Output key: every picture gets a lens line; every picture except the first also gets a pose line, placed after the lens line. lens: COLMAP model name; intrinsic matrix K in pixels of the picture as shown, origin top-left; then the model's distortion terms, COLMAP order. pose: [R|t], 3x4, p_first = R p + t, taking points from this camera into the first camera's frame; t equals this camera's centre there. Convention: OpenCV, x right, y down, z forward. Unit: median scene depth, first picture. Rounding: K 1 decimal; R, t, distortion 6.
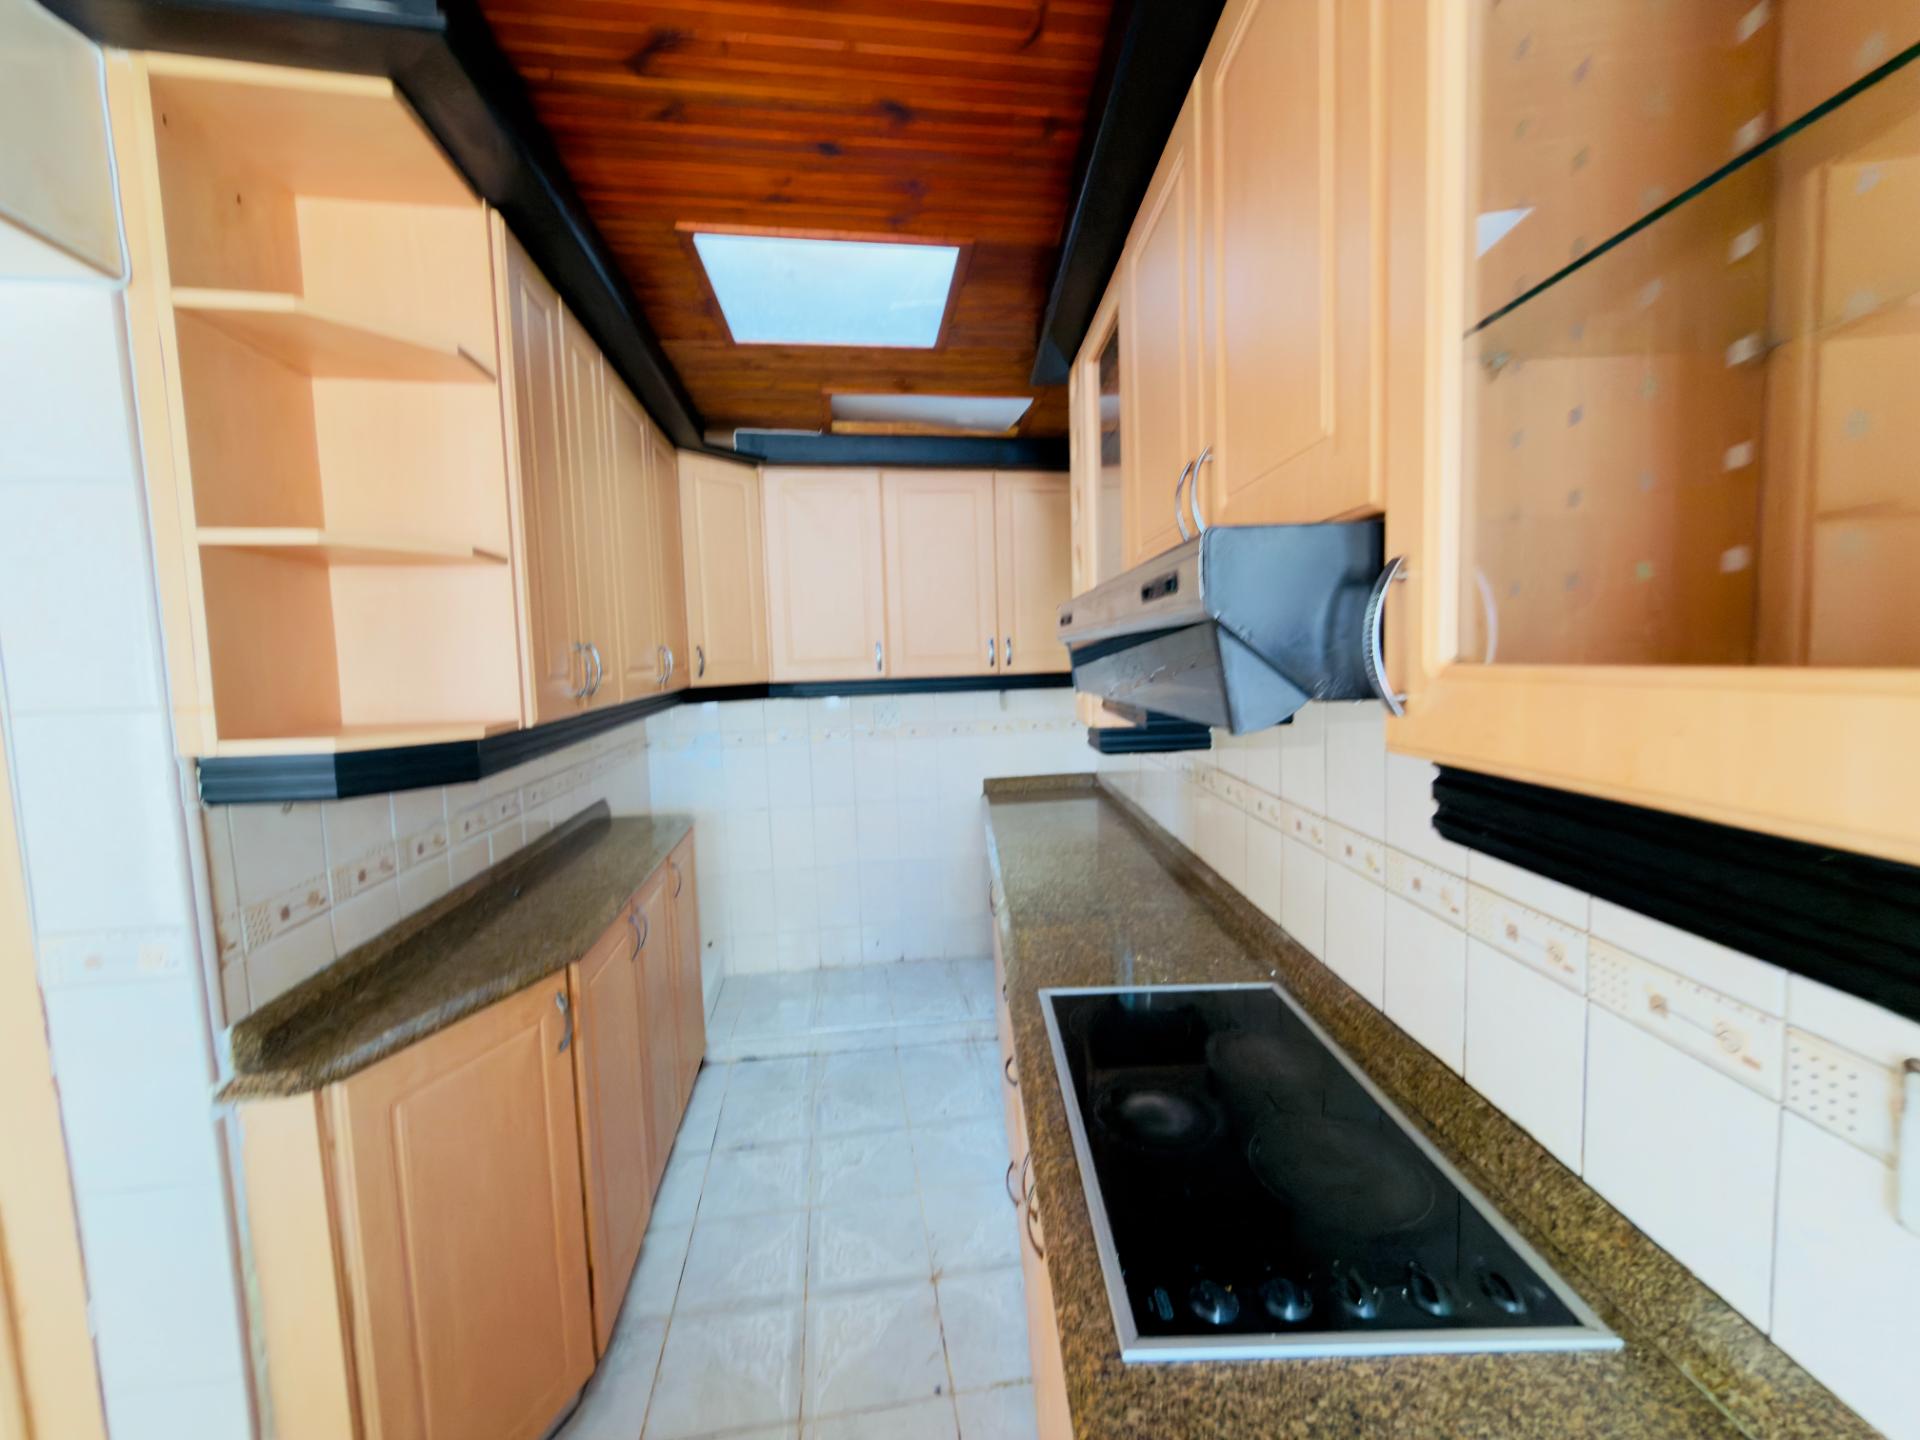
lens RADIAL K [[777.1, 0, 961.6], [0, 777.1, 719.7], [0, 0, 1]] dist [-0.005745, 0.001224]
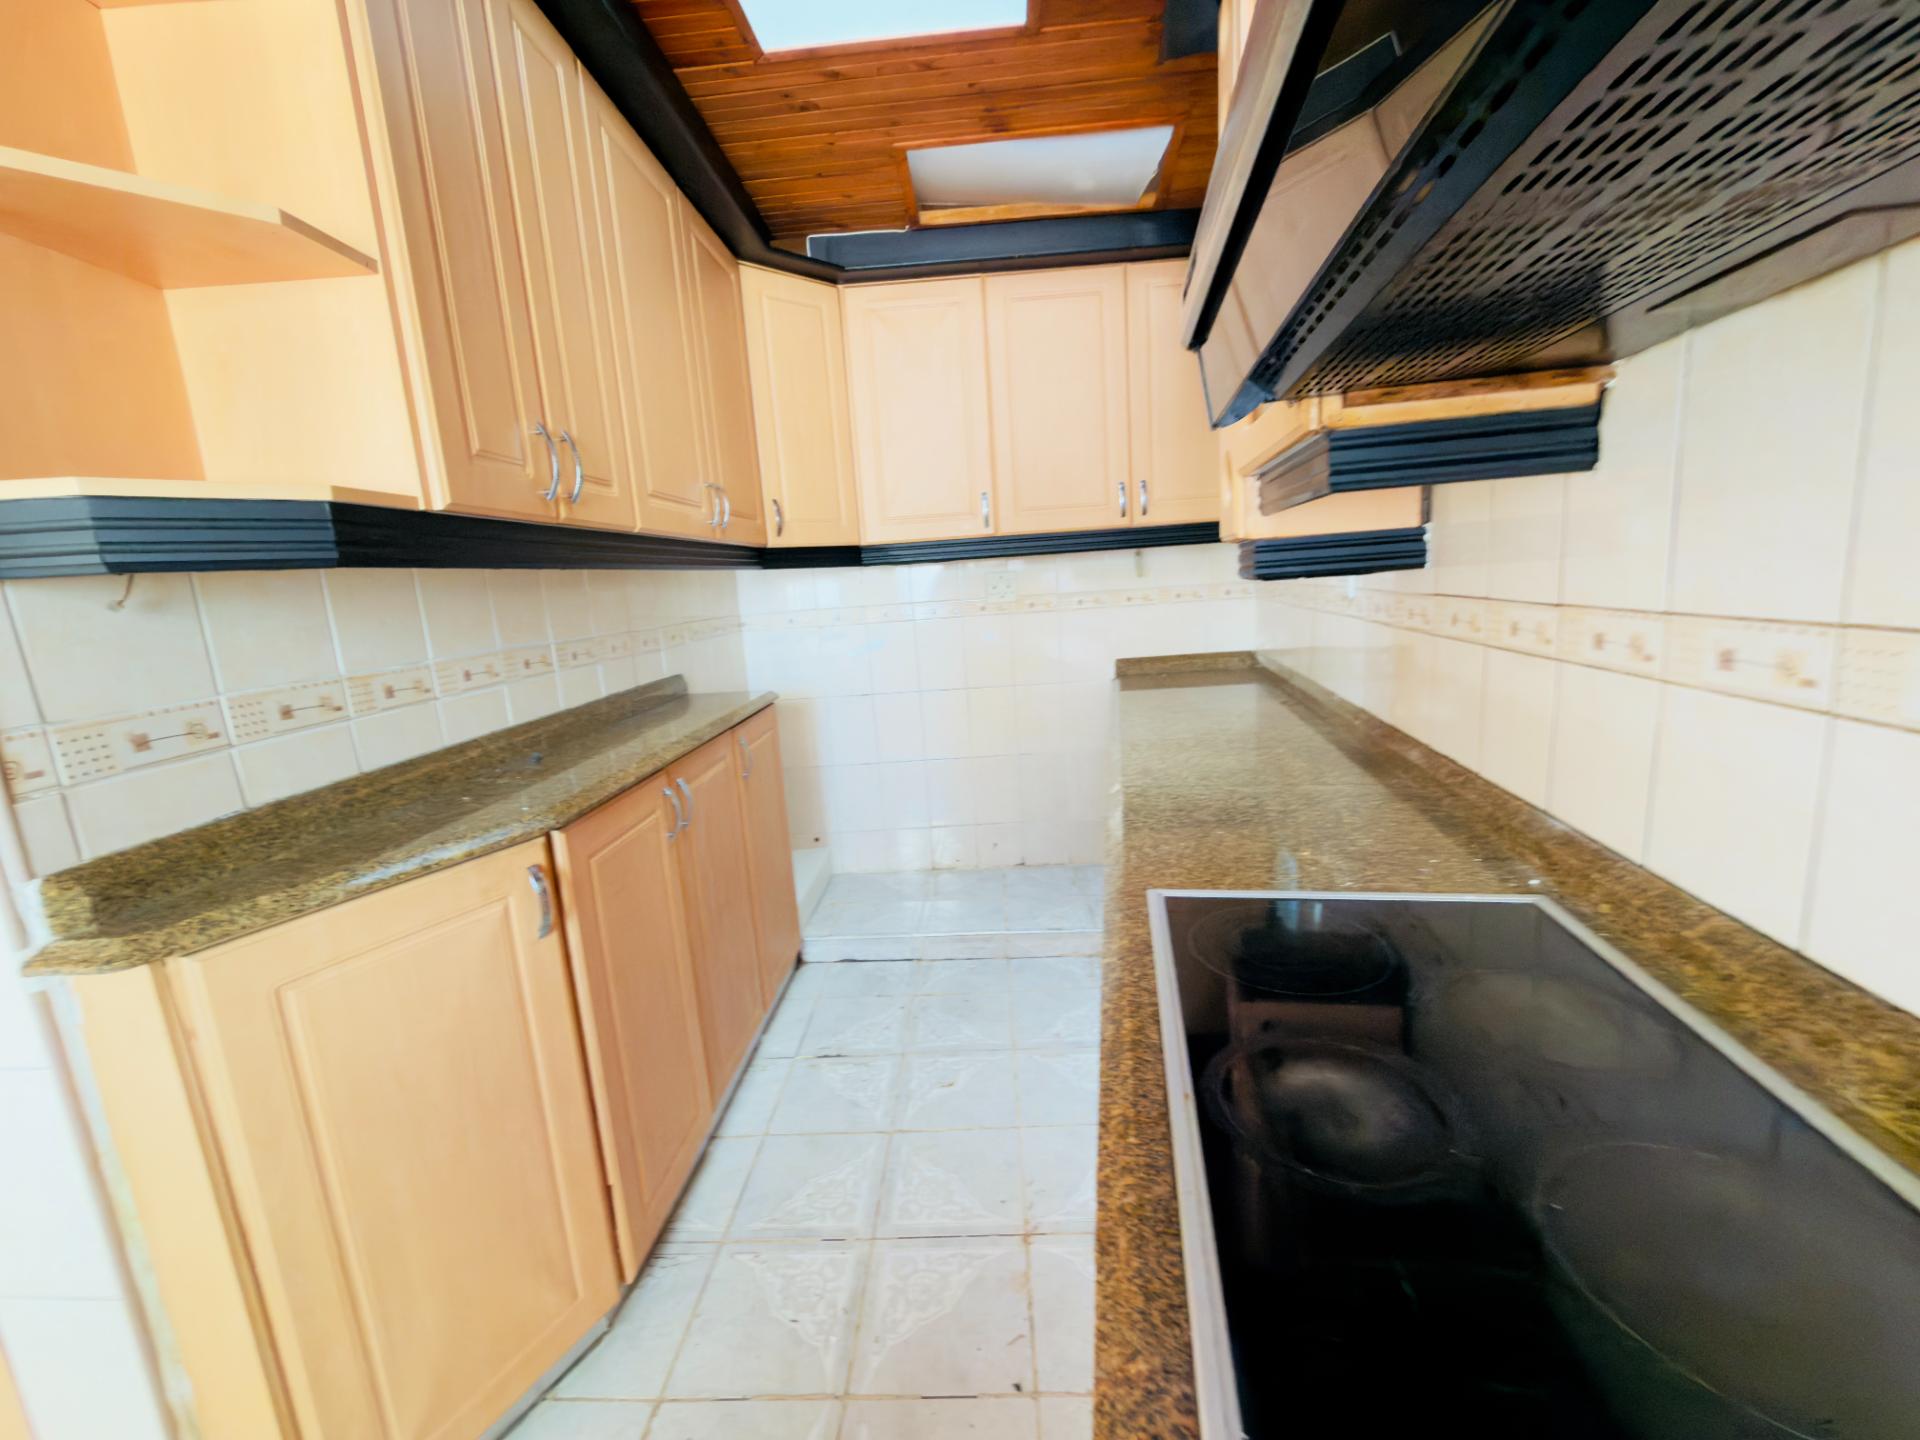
lens RADIAL K [[777.1, 0, 961.2], [0, 777.1, 716.2], [0, 0, 1]] dist [-0.005745, 0.001224]
pose [[0.980589, 0.002112, -0.196065, 0.055022], [0.017076, 0.995223, 0.096127, 0.098918], [0.195331, -0.097609, 0.975868, 0.245813]]
